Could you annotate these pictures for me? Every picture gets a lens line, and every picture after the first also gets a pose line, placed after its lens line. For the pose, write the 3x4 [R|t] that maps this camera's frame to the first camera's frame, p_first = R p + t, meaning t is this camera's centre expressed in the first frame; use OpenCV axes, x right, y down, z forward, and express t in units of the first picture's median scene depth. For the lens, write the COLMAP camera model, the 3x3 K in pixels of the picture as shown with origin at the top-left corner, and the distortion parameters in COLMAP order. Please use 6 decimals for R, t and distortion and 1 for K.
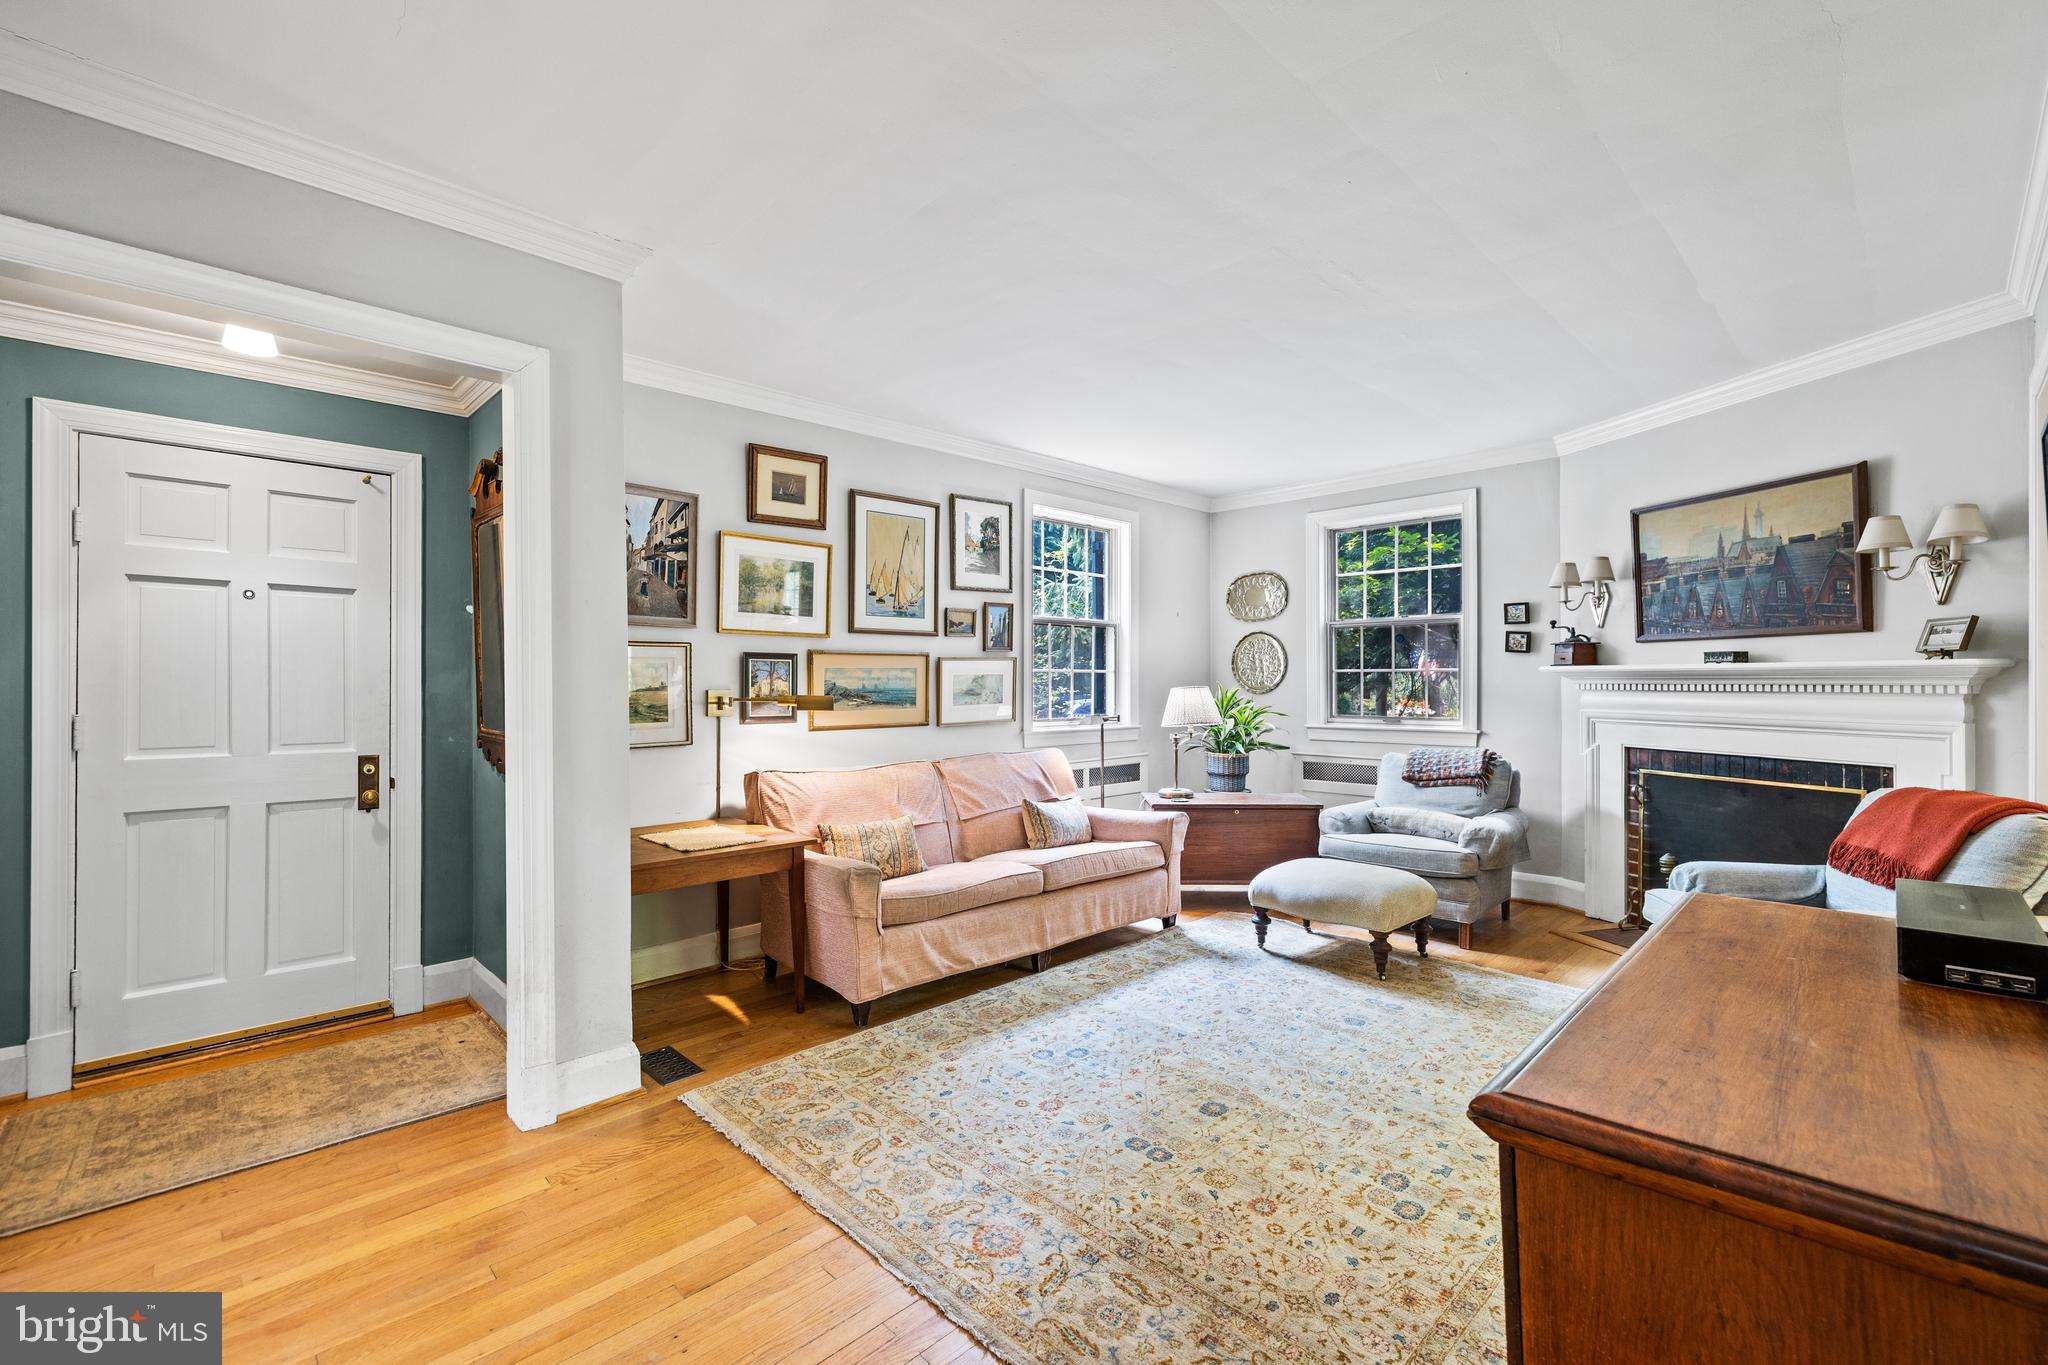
lens RADIAL K [[879.0, 0, 1020.9], [0, 879.0, 692.0], [0, 0, 1]] dist [0.004715, -0.000930]
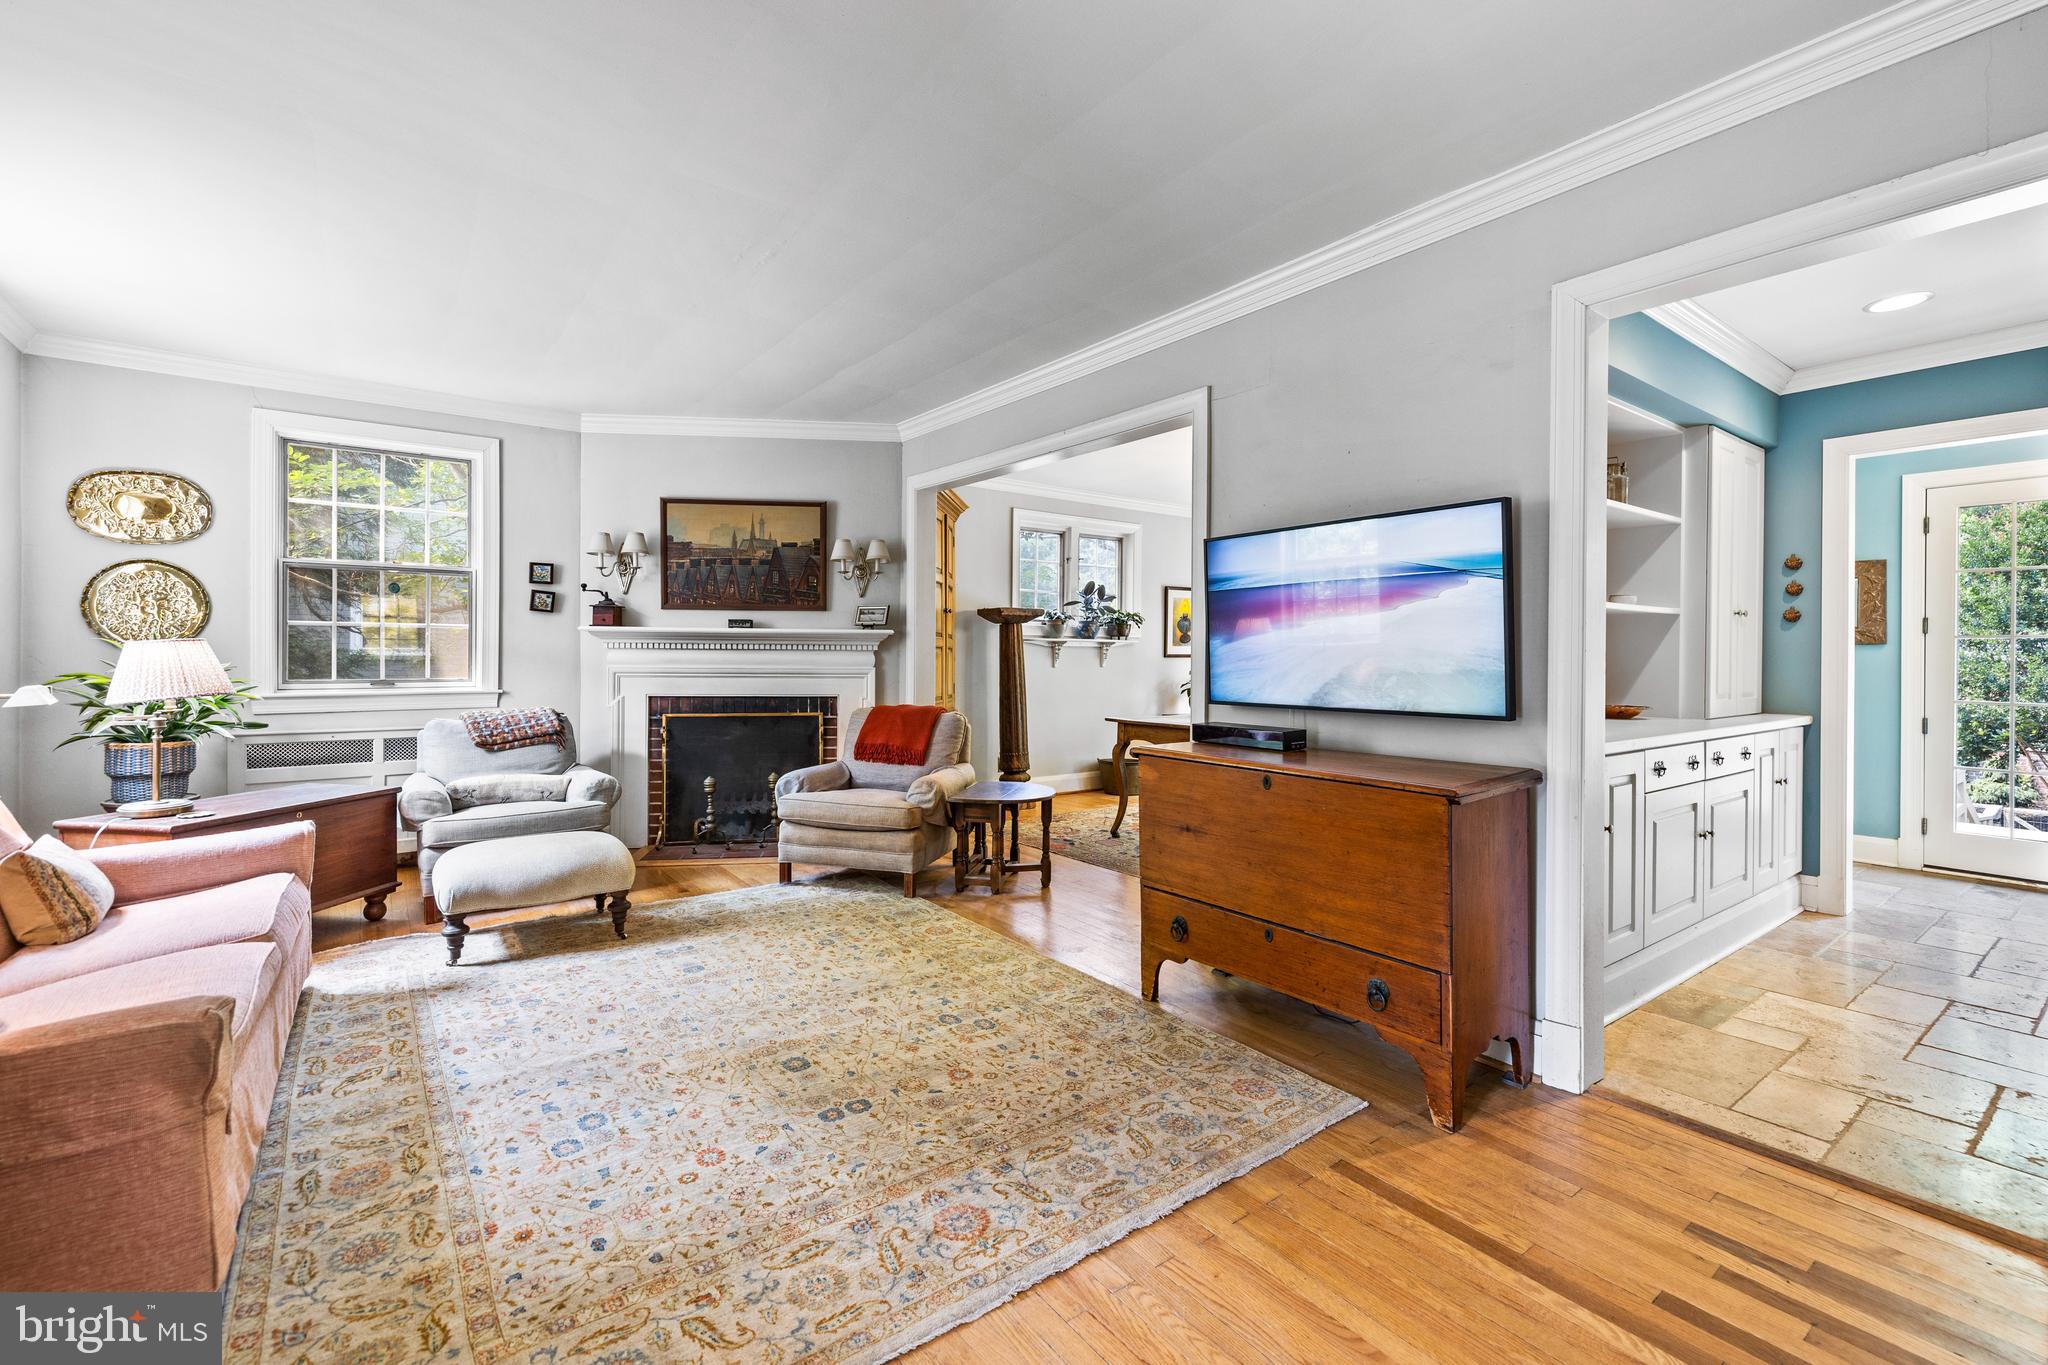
lens RADIAL K [[879.0, 0, 1008.0], [0, 879.0, 646.8], [0, 0, 1]] dist [0.004715, -0.000930]
pose [[0.135546, 0.012680, 0.990690, -0.491959], [0.004097, 0.999902, -0.013358, 0.016175], [-0.990763, 0.005869, 0.135481, 0.428852]]
